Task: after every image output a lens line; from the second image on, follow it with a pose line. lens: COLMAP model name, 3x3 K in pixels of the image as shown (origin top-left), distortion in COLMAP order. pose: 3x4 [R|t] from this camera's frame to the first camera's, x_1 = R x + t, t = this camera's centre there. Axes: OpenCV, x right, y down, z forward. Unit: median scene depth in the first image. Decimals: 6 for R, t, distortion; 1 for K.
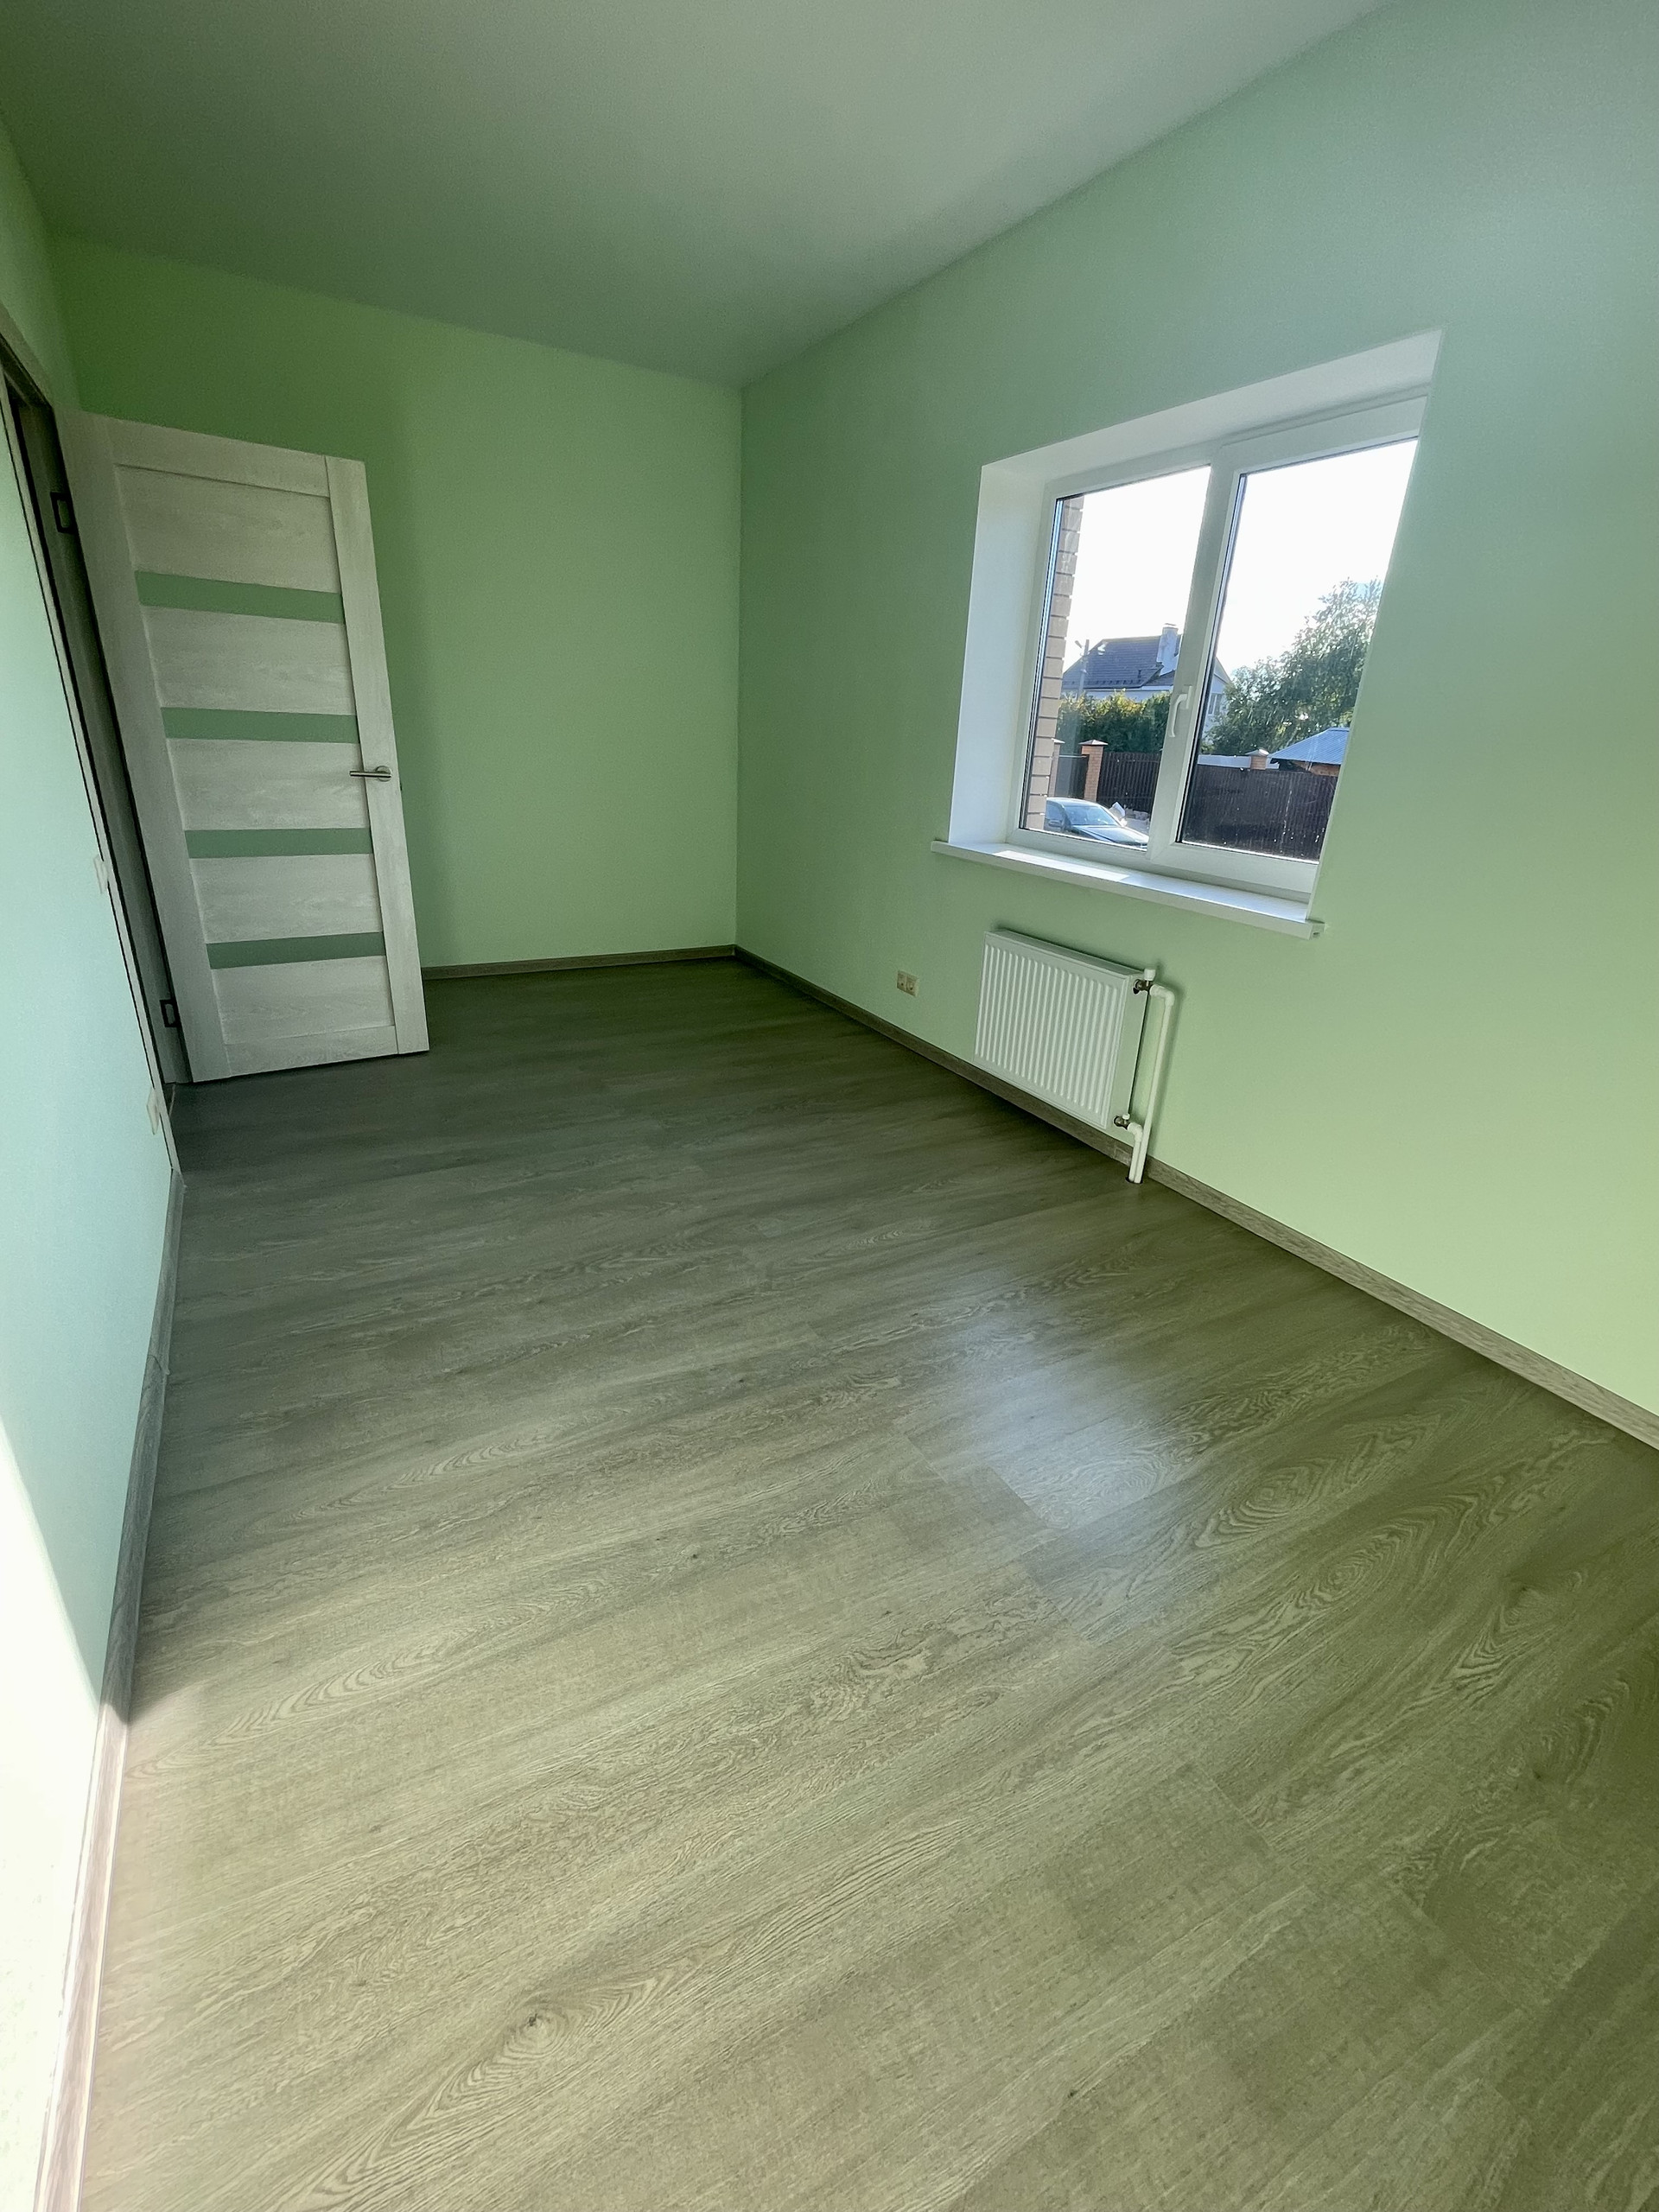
lens RADIAL K [[966.2, 0, 836.2], [0, 966.2, 1108.6], [0, 0, 1]] dist [-0.000133, 0.000753]
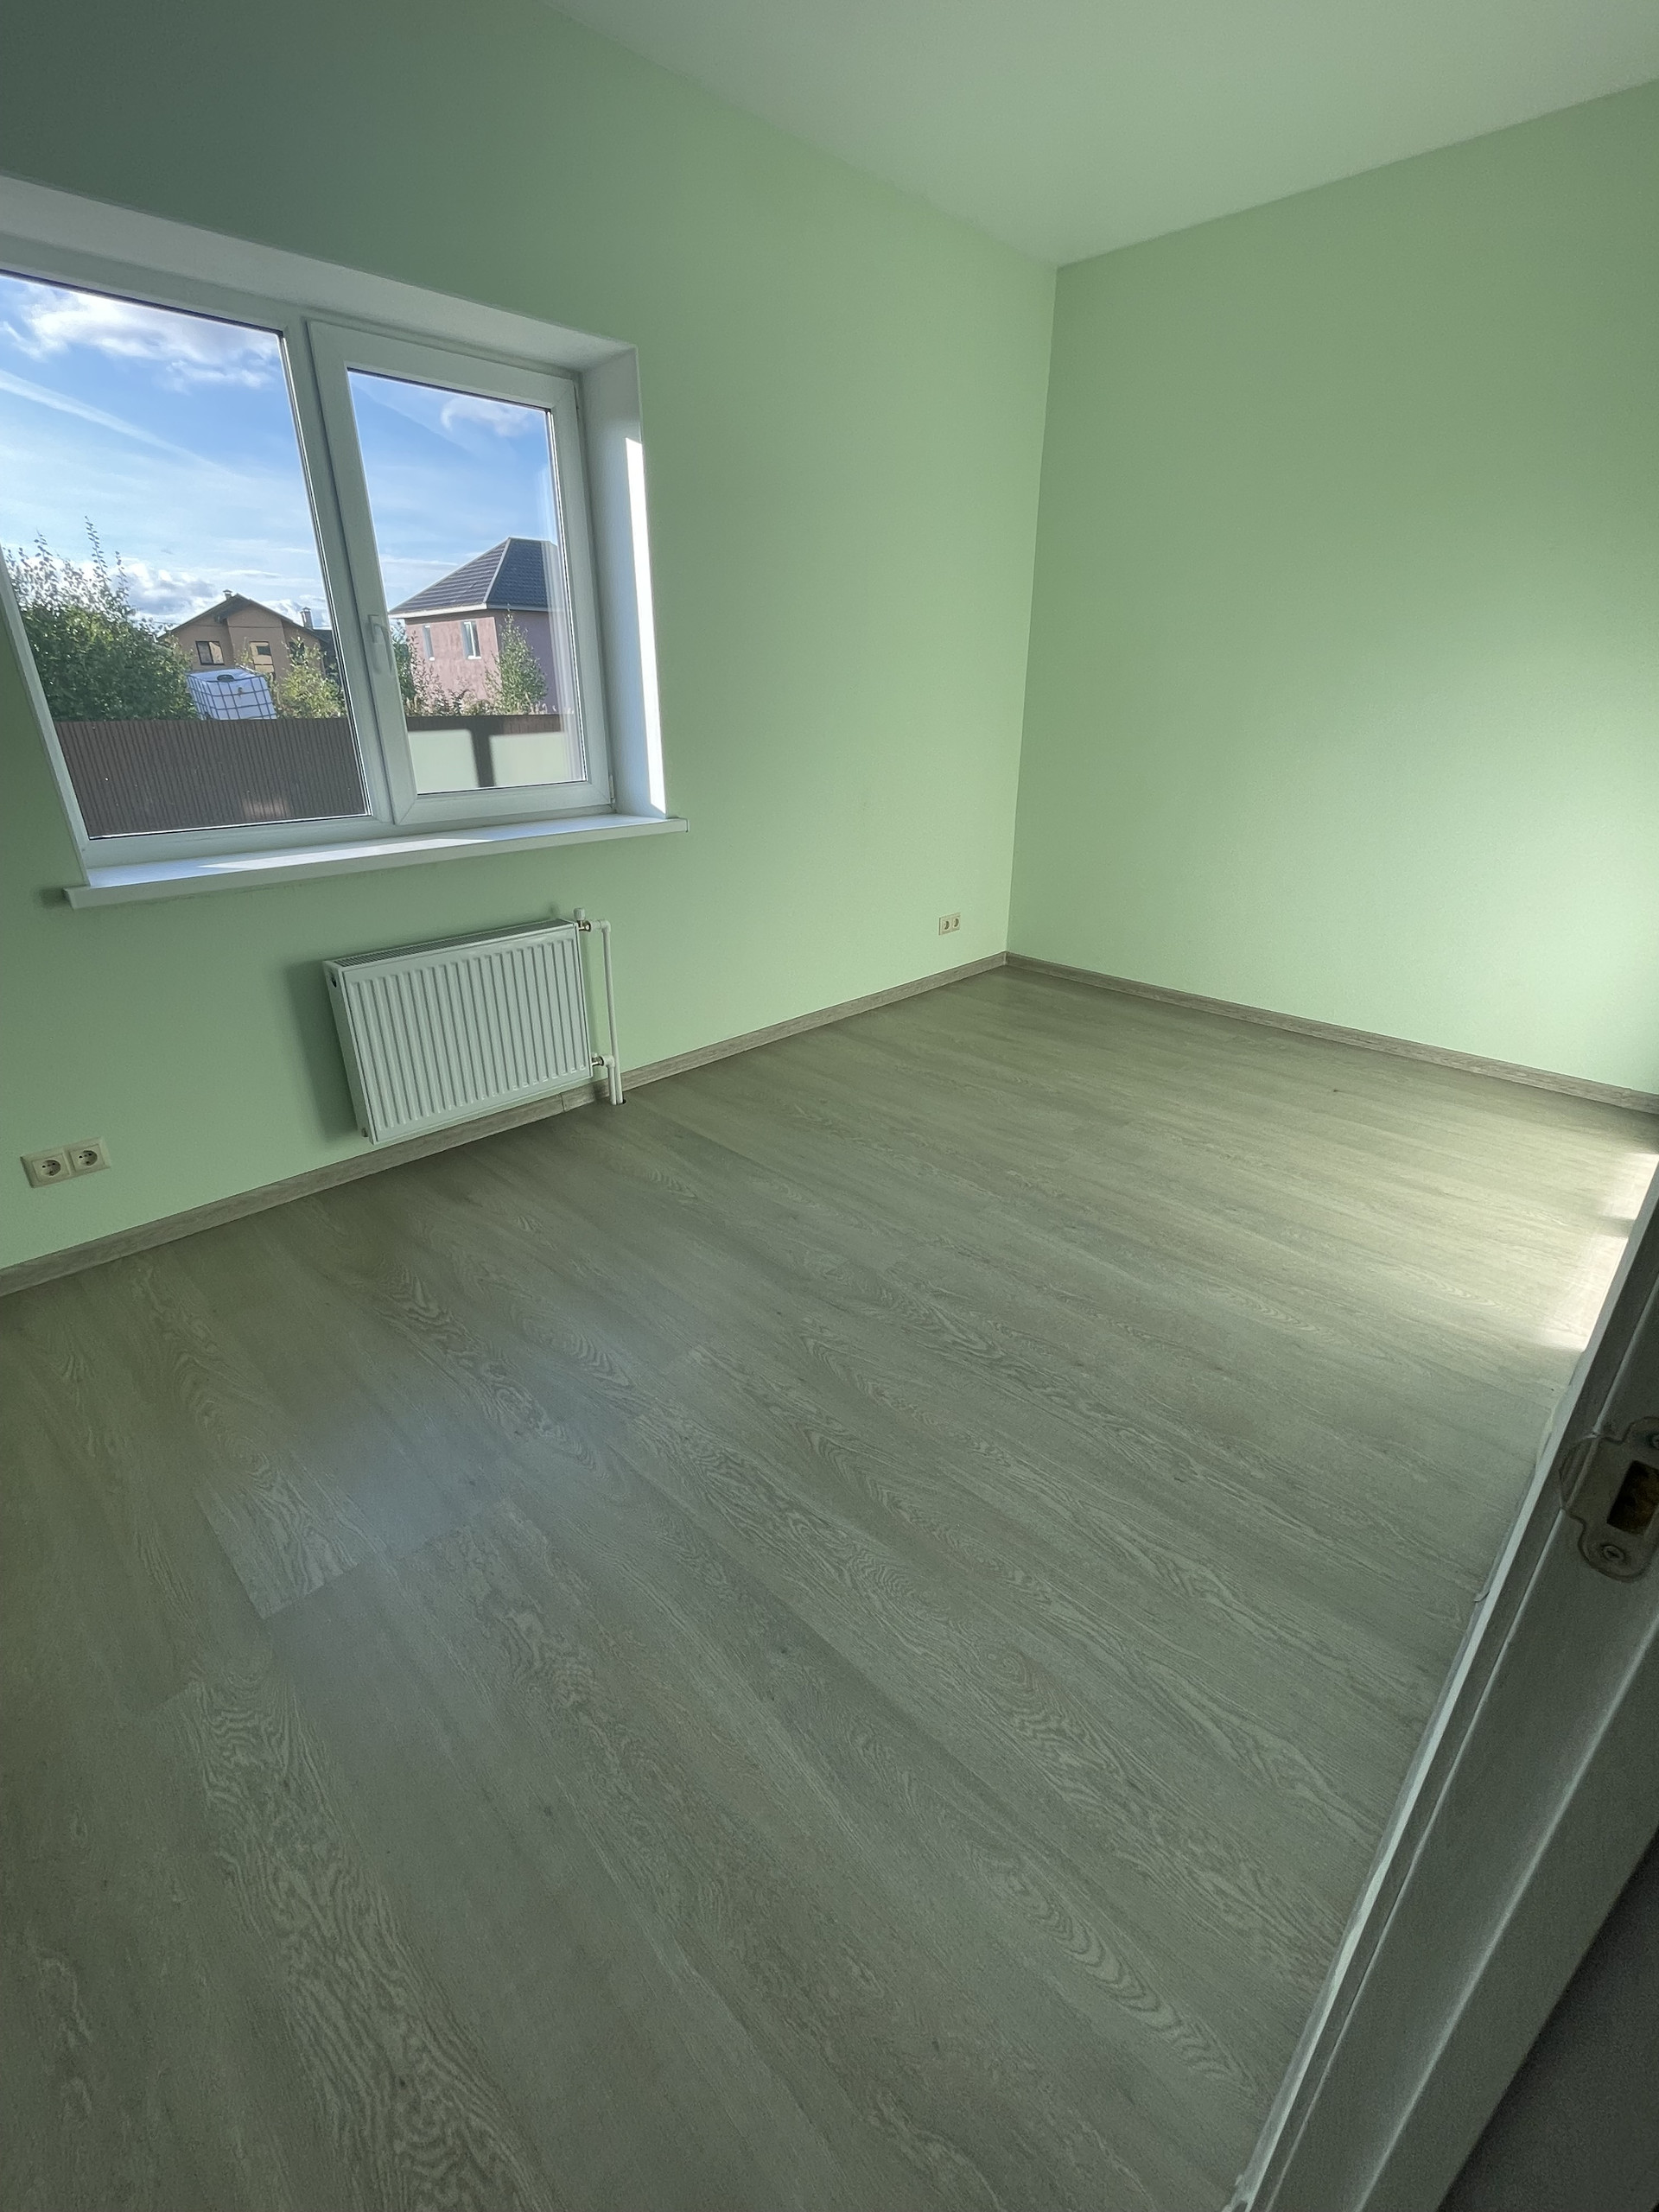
lens RADIAL K [[956.1, 0, 829.5], [0, 956.1, 1106.0], [0, 0, 1]] dist [0.001448, -0.000223]
pose [[-0.274162, -0.436469, 0.856931, -0.927642], [0.342407, 0.788375, 0.511099, -0.535529], [-0.898662, 0.433543, -0.066693, 1.209902]]
